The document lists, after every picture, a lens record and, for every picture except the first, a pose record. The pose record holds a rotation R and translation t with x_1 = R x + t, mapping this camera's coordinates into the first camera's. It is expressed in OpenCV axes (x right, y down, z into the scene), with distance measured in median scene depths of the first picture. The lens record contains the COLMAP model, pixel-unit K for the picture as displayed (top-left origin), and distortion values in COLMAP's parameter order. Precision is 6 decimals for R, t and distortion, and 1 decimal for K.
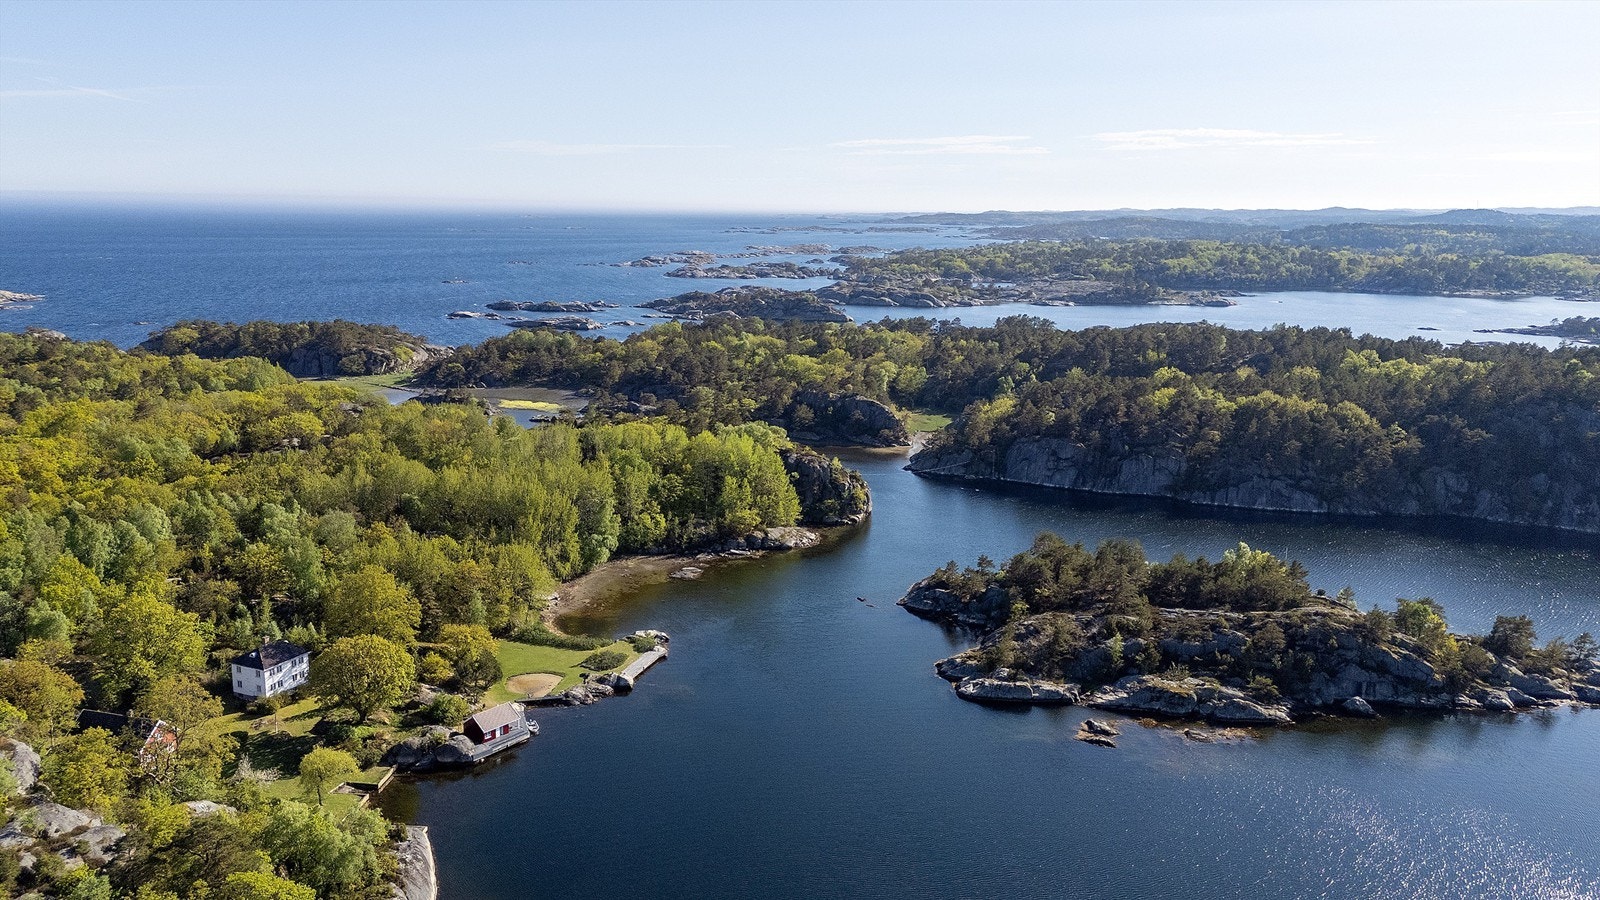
lens RADIAL K [[1259.9, 0, 803.4], [0, 1259.9, 441.9], [0, 0, 1]] dist [0.103533, -0.088242]
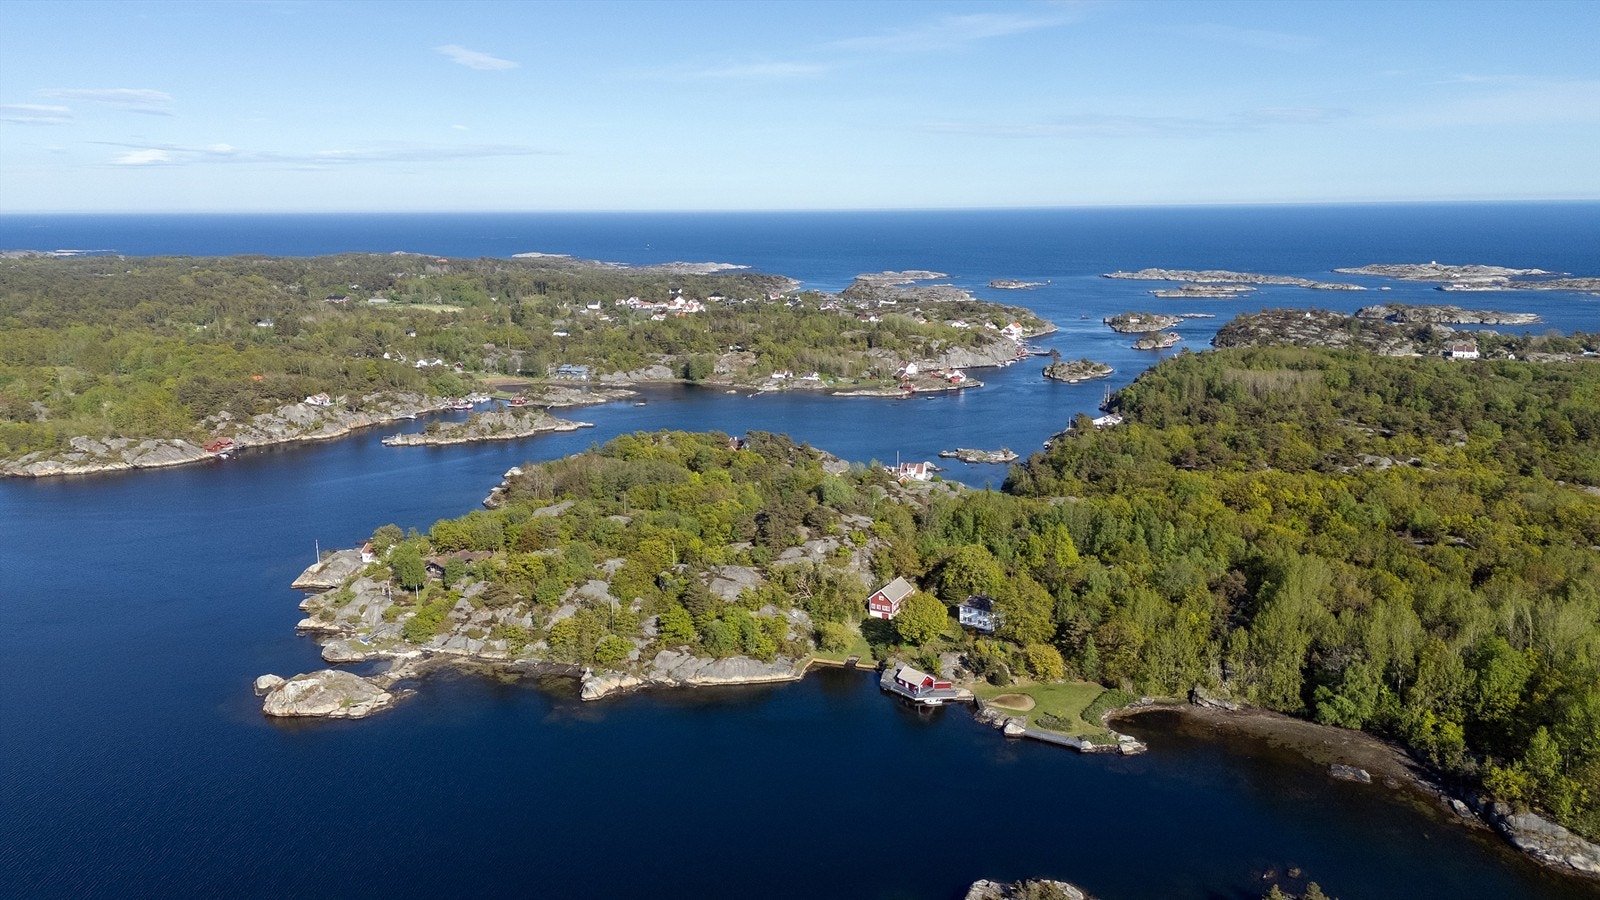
lens RADIAL K [[1203.2, 0, 804.3], [0, 1203.2, 449.6], [0, 0, 1]] dist [0.069789, -0.019758]
pose [[-0.210161, 0.199836, -0.957025, 0.805656], [-0.176145, 0.955129, 0.238121, -0.262394], [0.961668, 0.218619, -0.165531, 0.769818]]
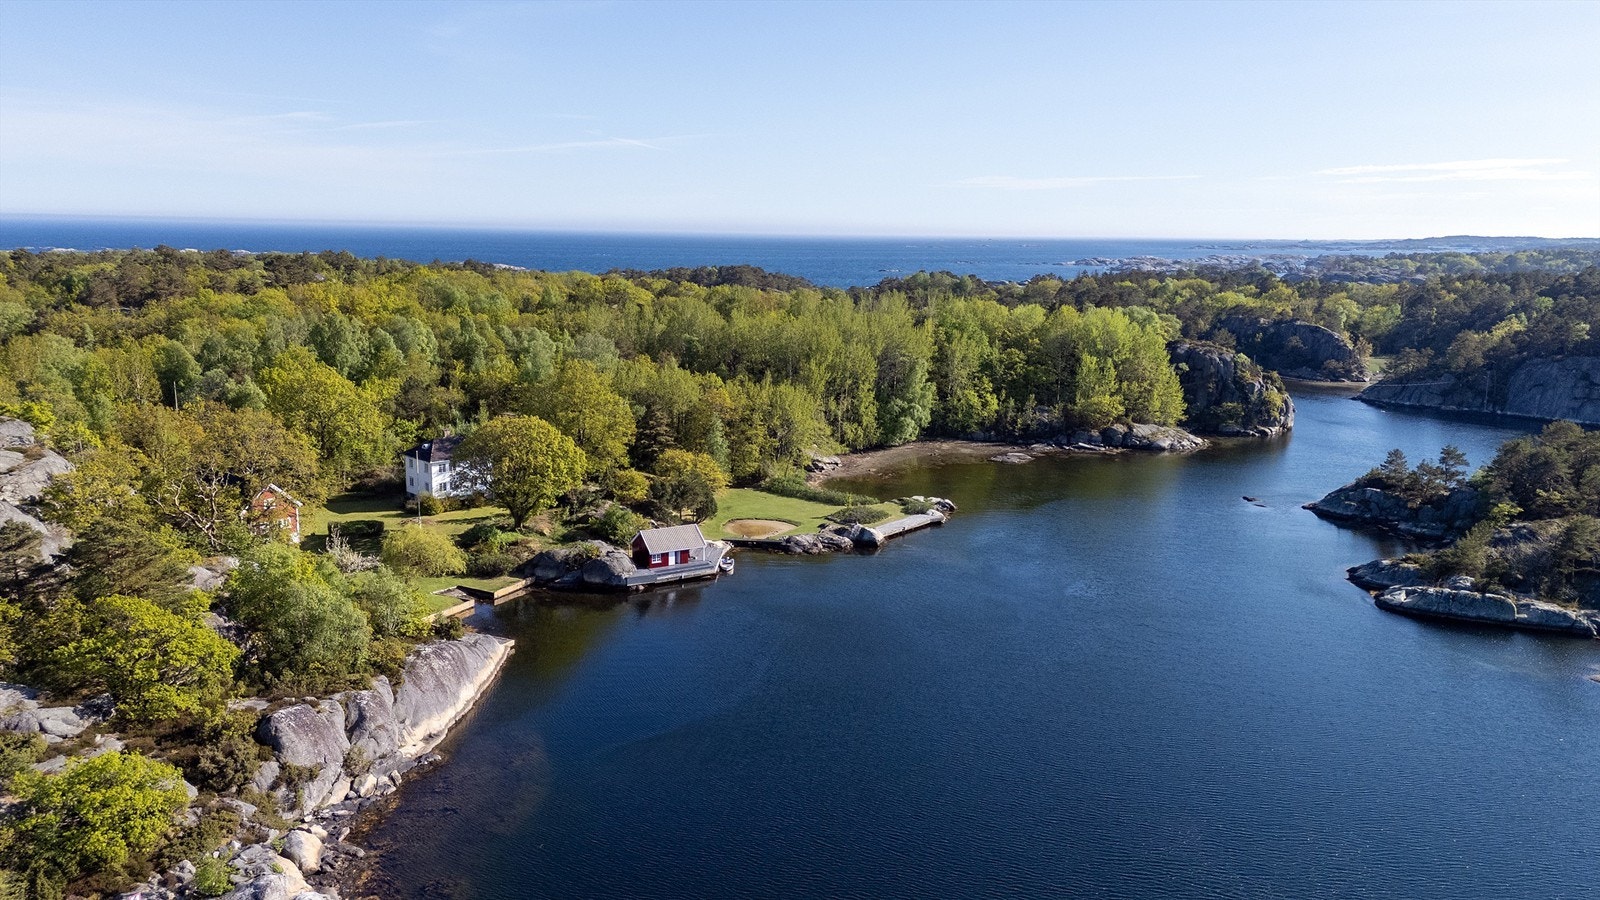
lens RADIAL K [[1259.9, 0, 803.8], [0, 1259.9, 442.0], [0, 0, 1]] dist [0.103533, -0.088242]
pose [[0.936855, 0.062838, -0.344025, 0.056135], [-0.071763, 0.997334, -0.013257, 0.120140], [0.342275, 0.037108, 0.938867, 0.247967]]
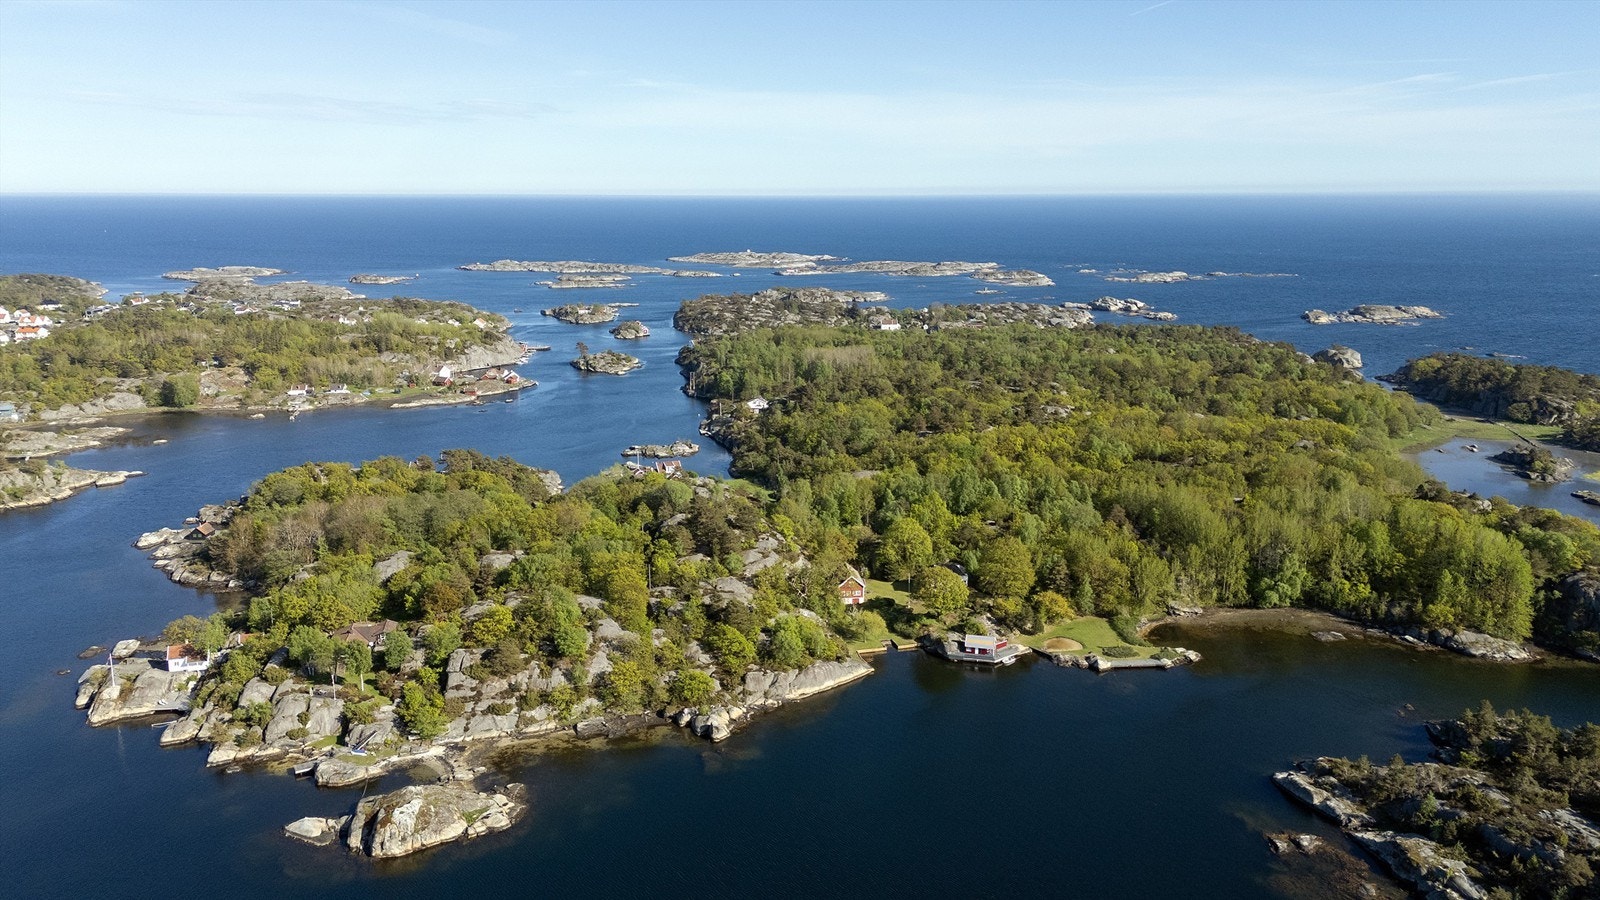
lens RADIAL K [[1259.9, 0, 802.0], [0, 1259.9, 453.5], [0, 0, 1]] dist [0.103533, -0.088242]
pose [[0.406202, 0.188866, -0.894053, 0.750982], [-0.172353, 0.976681, 0.128014, -0.127719], [0.897382, 0.102093, 0.429281, 0.075415]]
